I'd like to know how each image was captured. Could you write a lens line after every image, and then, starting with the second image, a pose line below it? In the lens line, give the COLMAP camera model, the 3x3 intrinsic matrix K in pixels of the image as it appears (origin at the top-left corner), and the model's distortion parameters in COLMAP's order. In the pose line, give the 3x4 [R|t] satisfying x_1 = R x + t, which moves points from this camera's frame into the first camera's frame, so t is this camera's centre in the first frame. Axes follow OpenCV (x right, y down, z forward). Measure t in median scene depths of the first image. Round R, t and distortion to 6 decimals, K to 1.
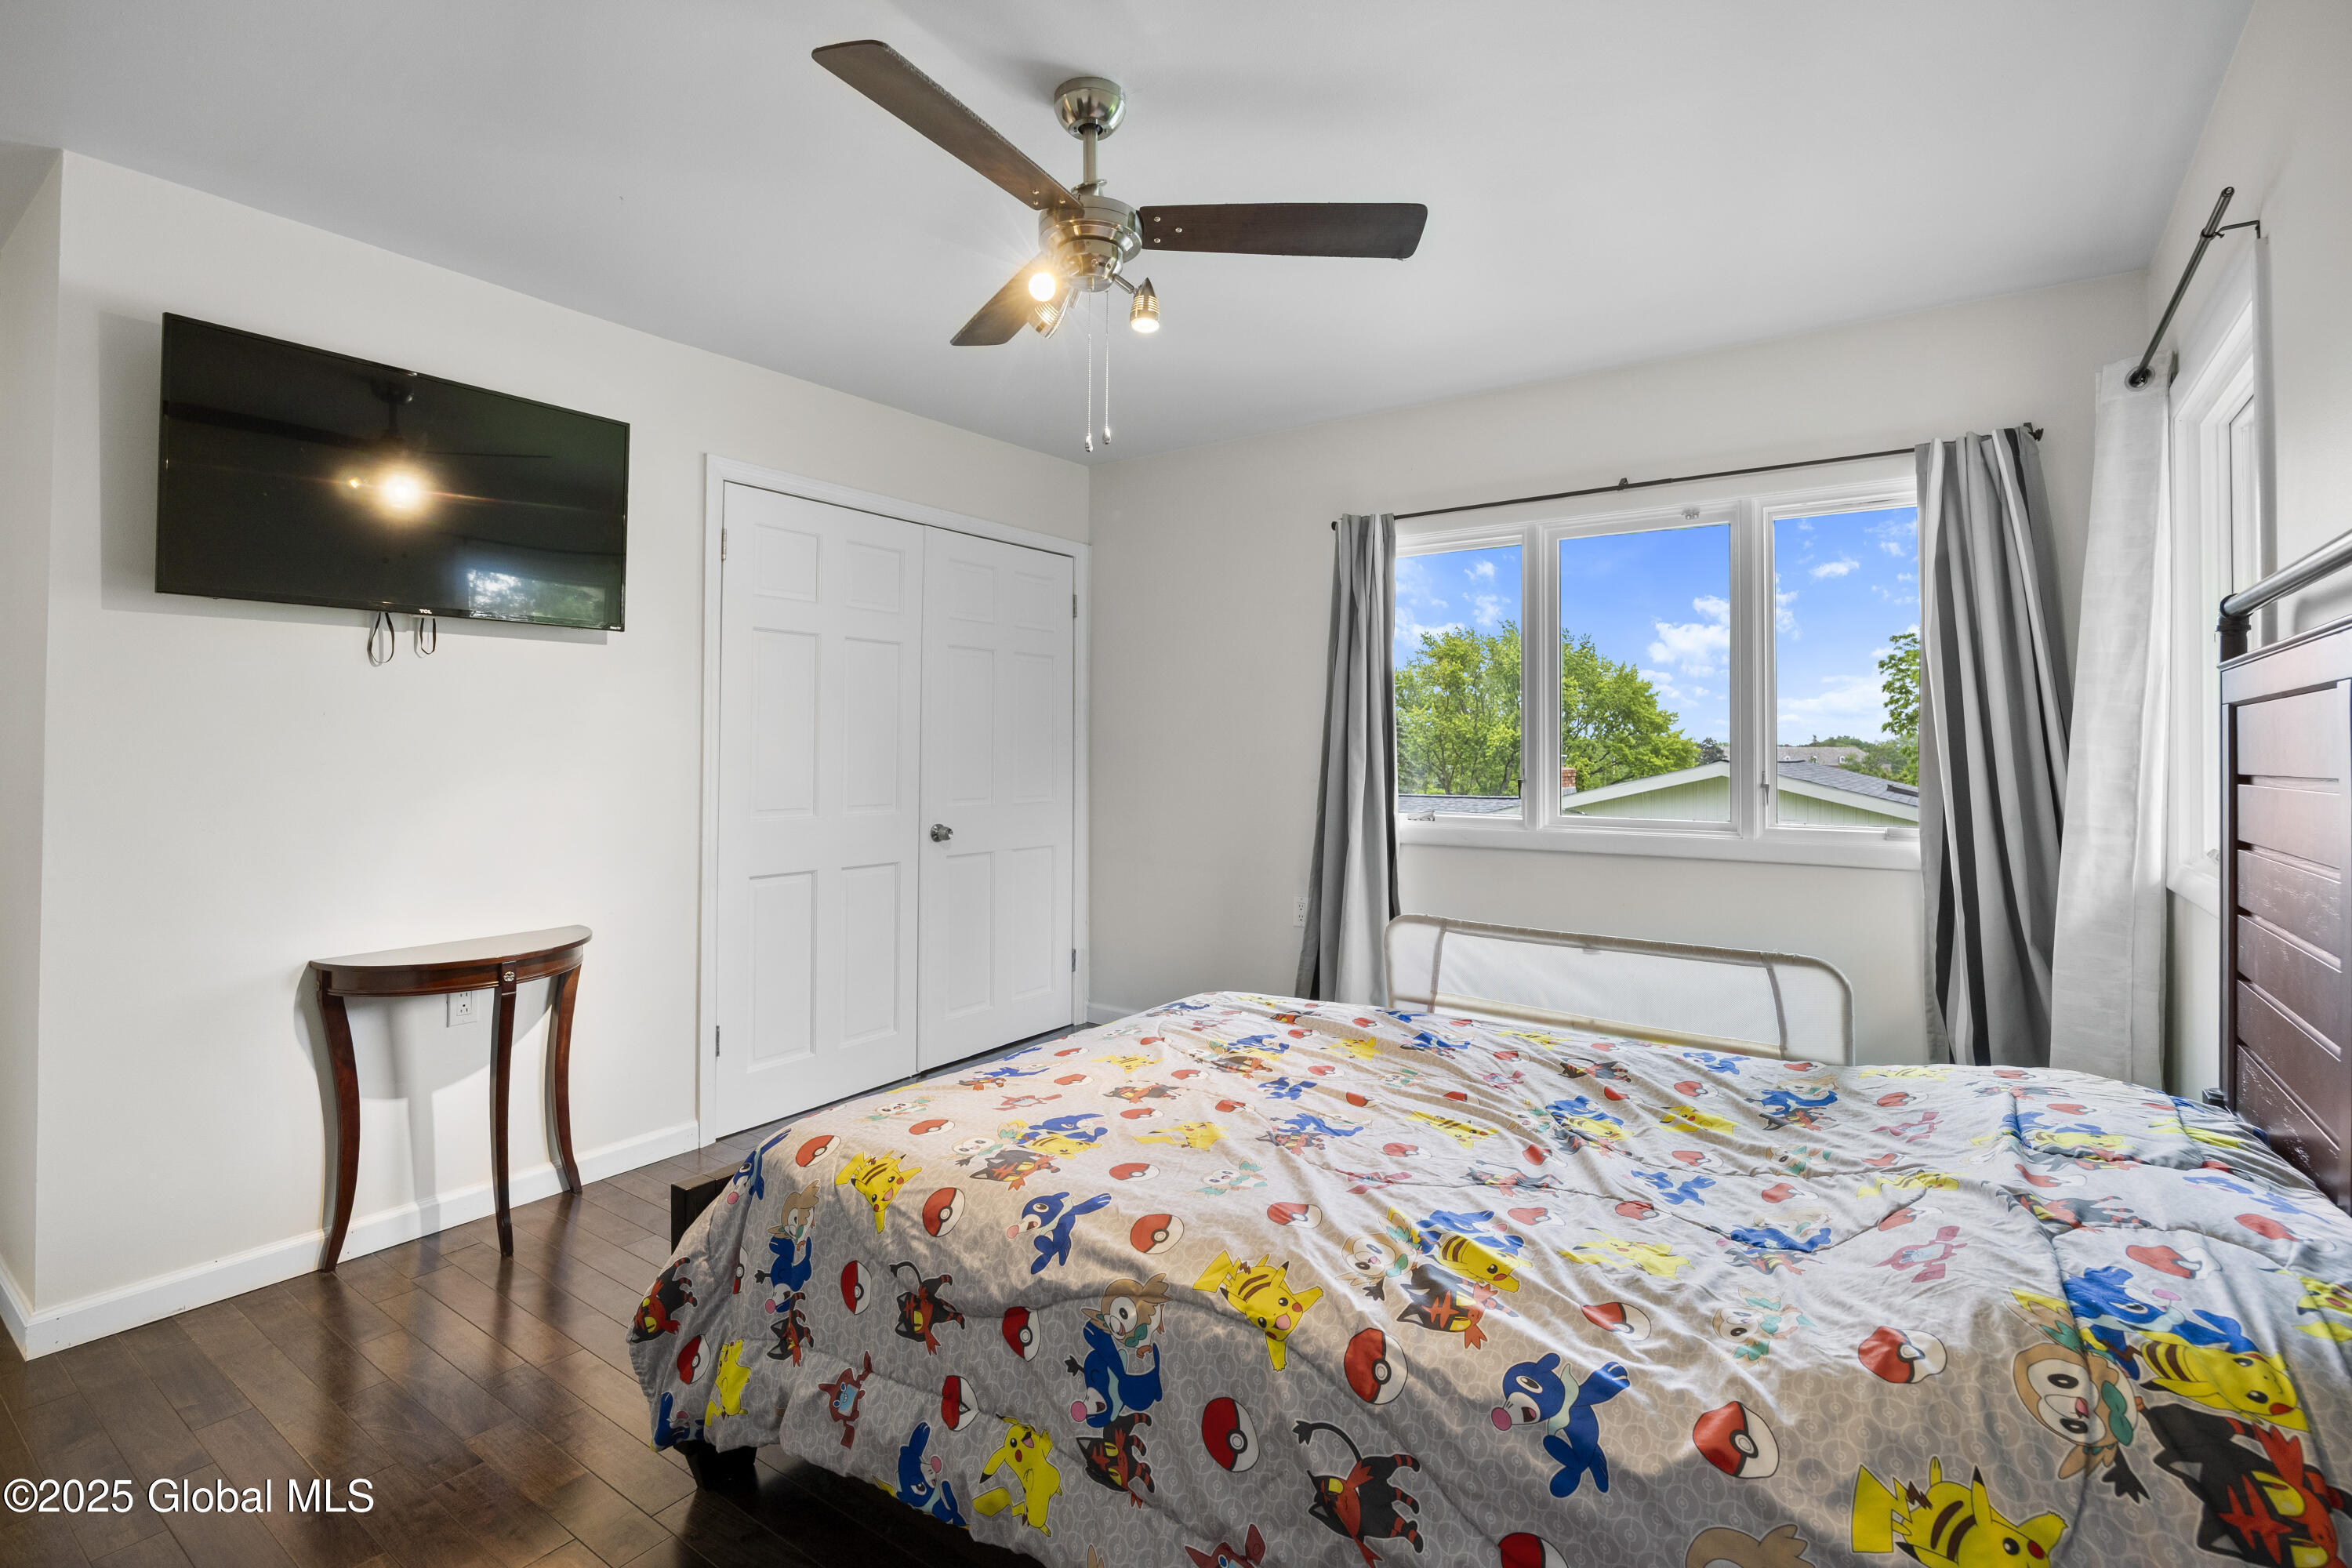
lens RADIAL K [[1084.4, 0, 1154.9], [0, 1084.4, 751.1], [0, 0, 1]] dist [-0.000902, 0.000038]
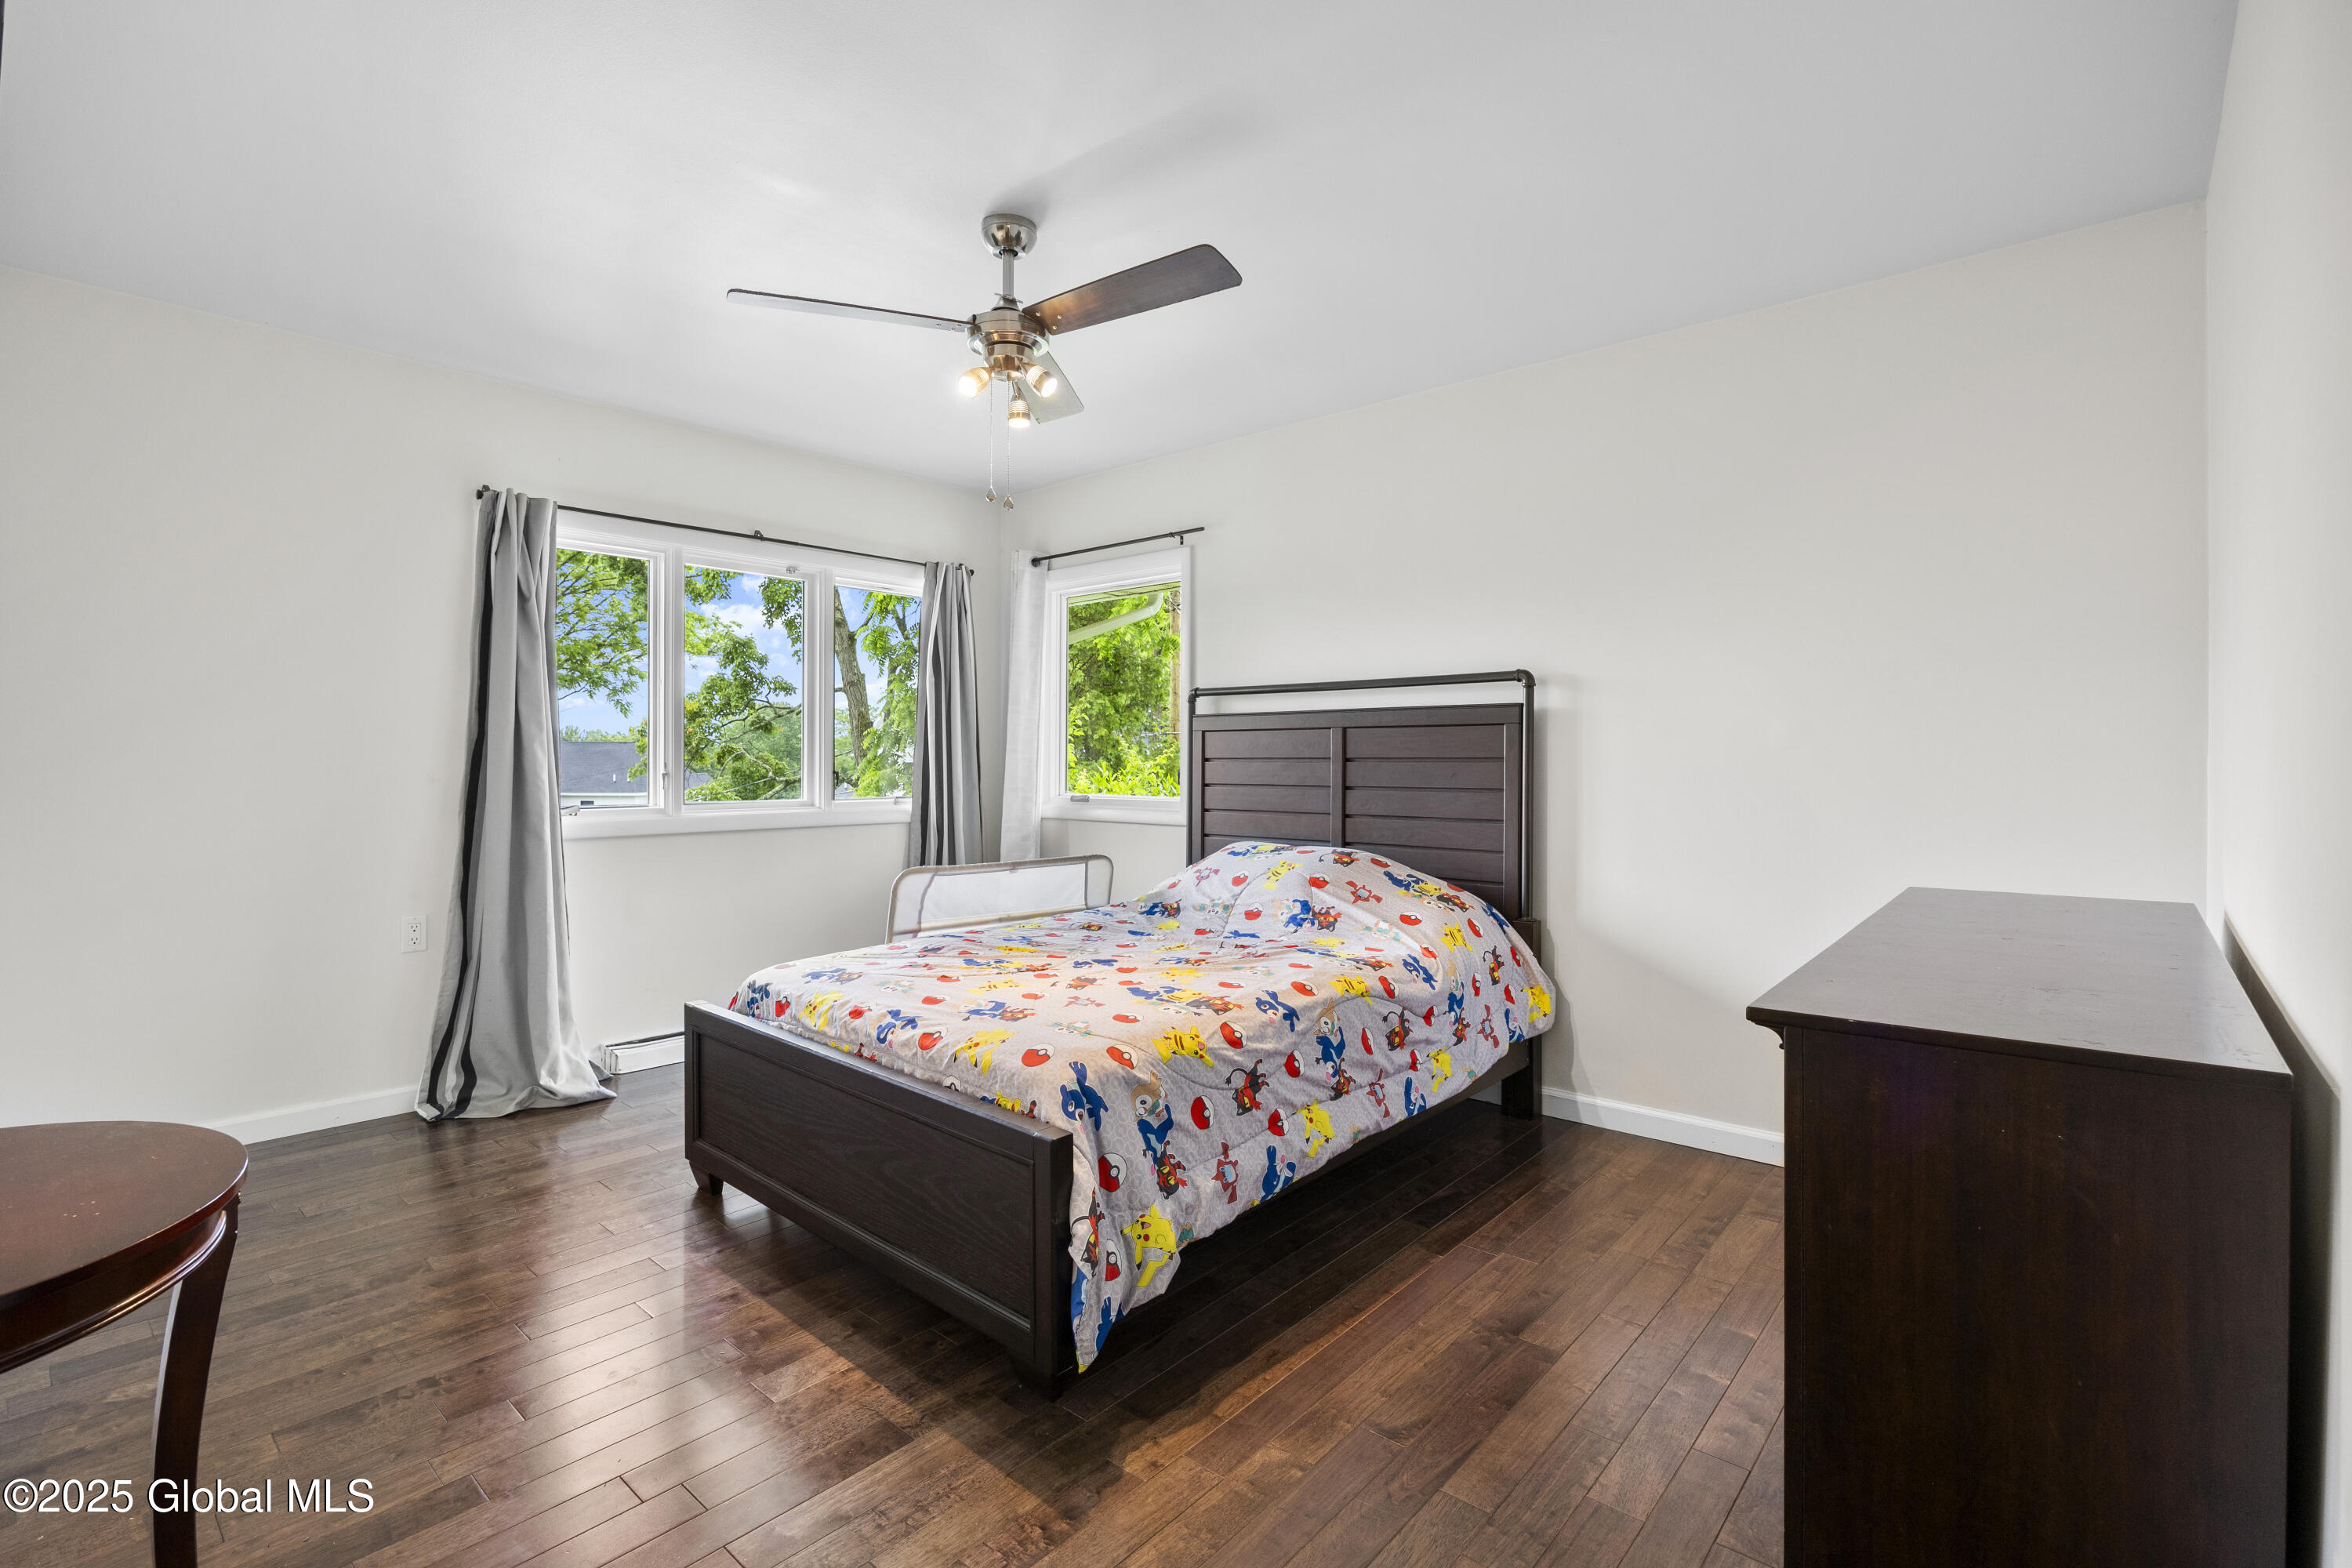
lens RADIAL K [[1083.0, 0, 1176.0], [0, 1083.0, 784.0], [0, 0, 1]] dist [-0.013677, 0.000239]
pose [[0.079260, -0.036536, 0.996184, -1.307523], [0.001436, 0.999331, 0.036537, -0.007062], [-0.996853, -0.001466, 0.079260, 0.699731]]
